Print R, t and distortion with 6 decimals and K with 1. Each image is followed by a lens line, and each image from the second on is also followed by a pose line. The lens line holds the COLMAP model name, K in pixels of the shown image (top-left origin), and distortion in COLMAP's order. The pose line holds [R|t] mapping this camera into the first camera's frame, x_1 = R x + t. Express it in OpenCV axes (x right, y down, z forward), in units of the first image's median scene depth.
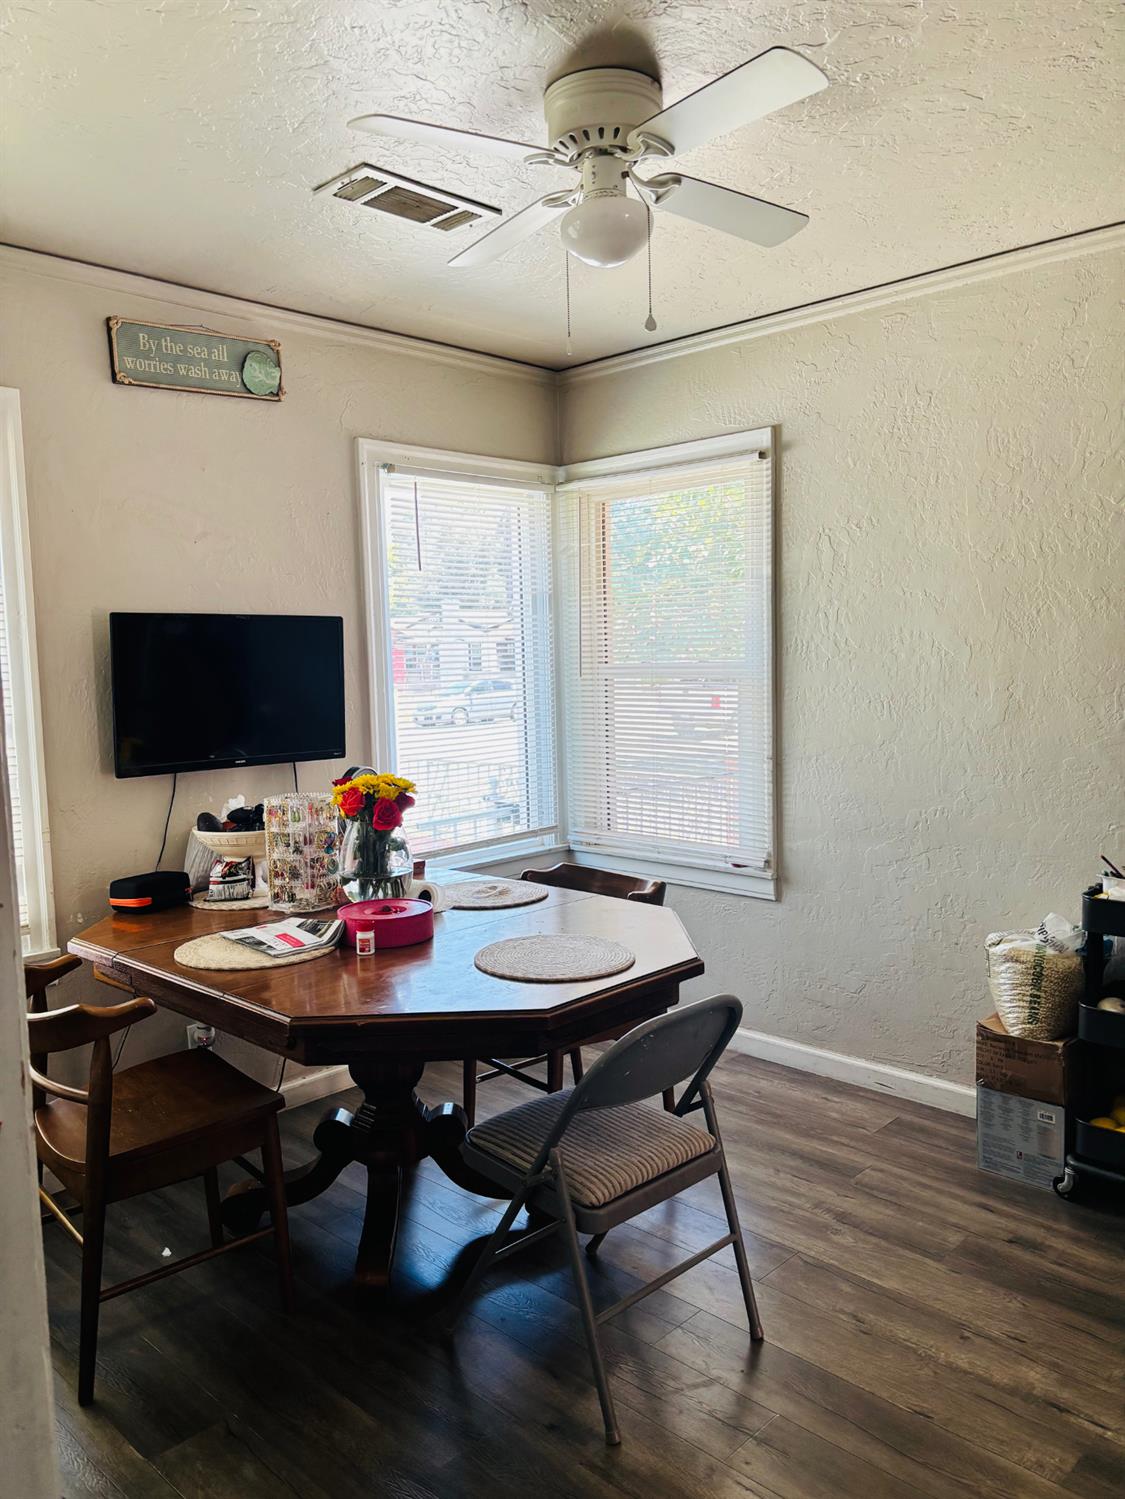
lens RADIAL K [[1142.0, 0, 557.2], [0, 1142.0, 755.1], [0, 0, 1]] dist [0.040452, -0.058605]
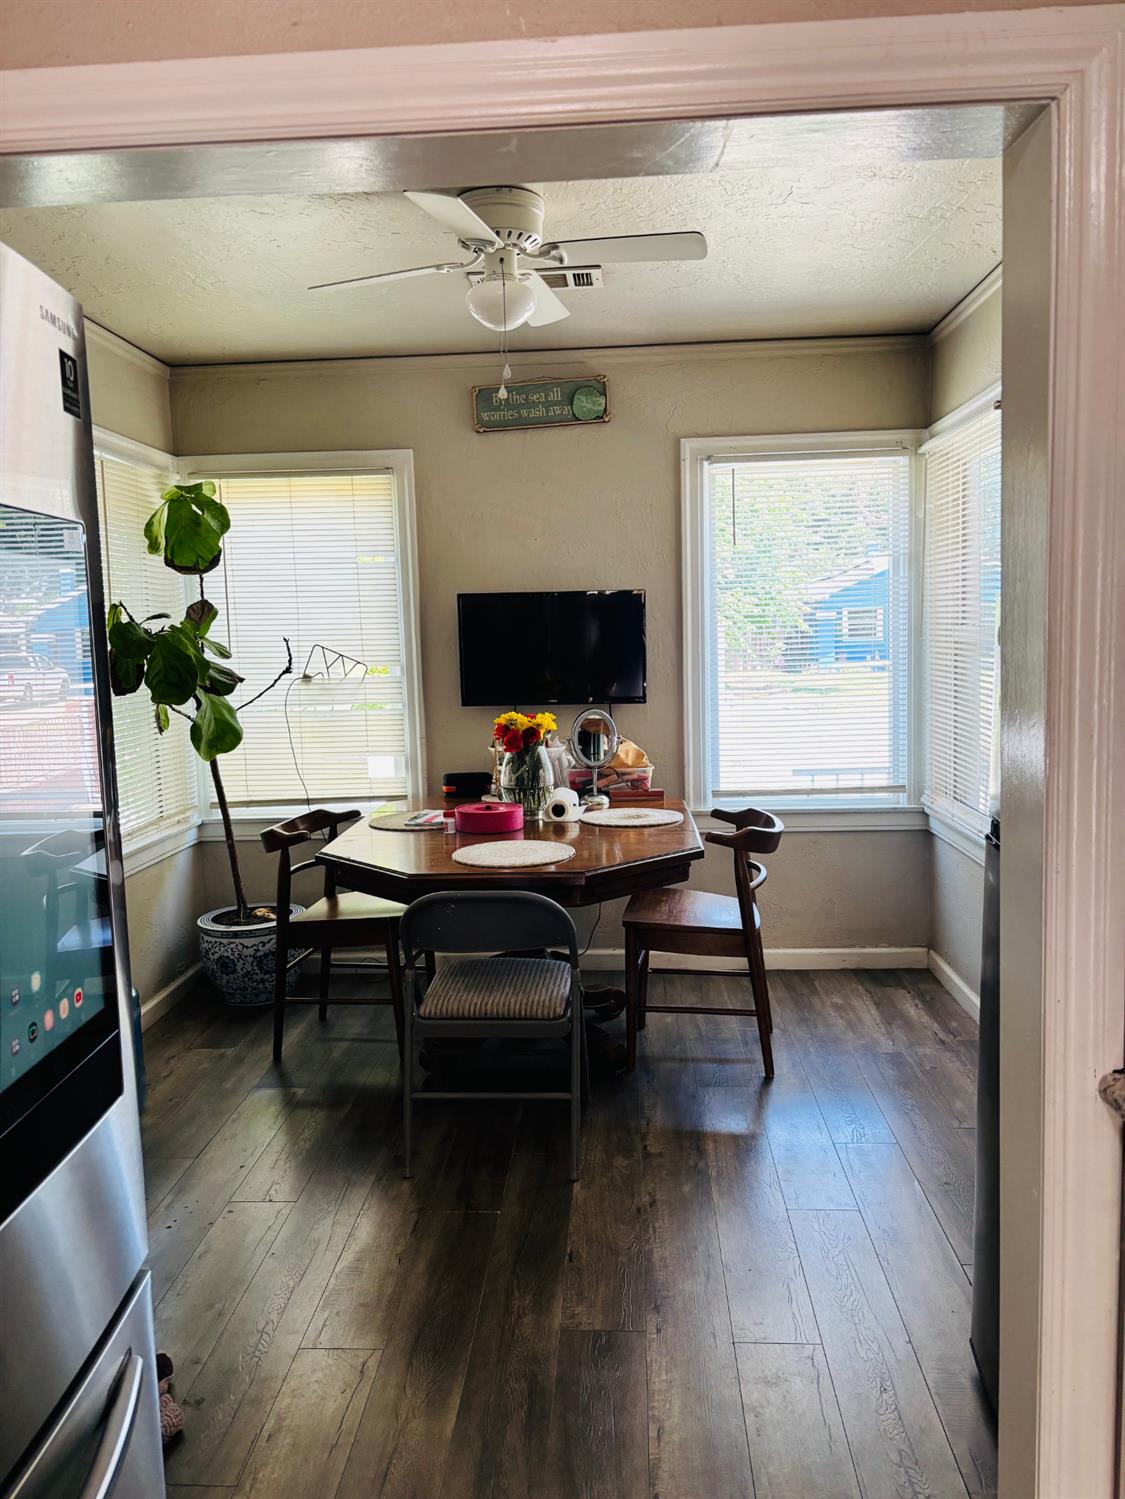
lens RADIAL K [[1142.0, 0, 557.2], [0, 1142.0, 755.1], [0, 0, 1]] dist [0.040452, -0.058605]
pose [[0.654764, 0.091626, -0.750259, 0.712810], [-0.057184, 0.995785, 0.071706, -0.026191], [0.753667, -0.004048, 0.657244, 0.116520]]
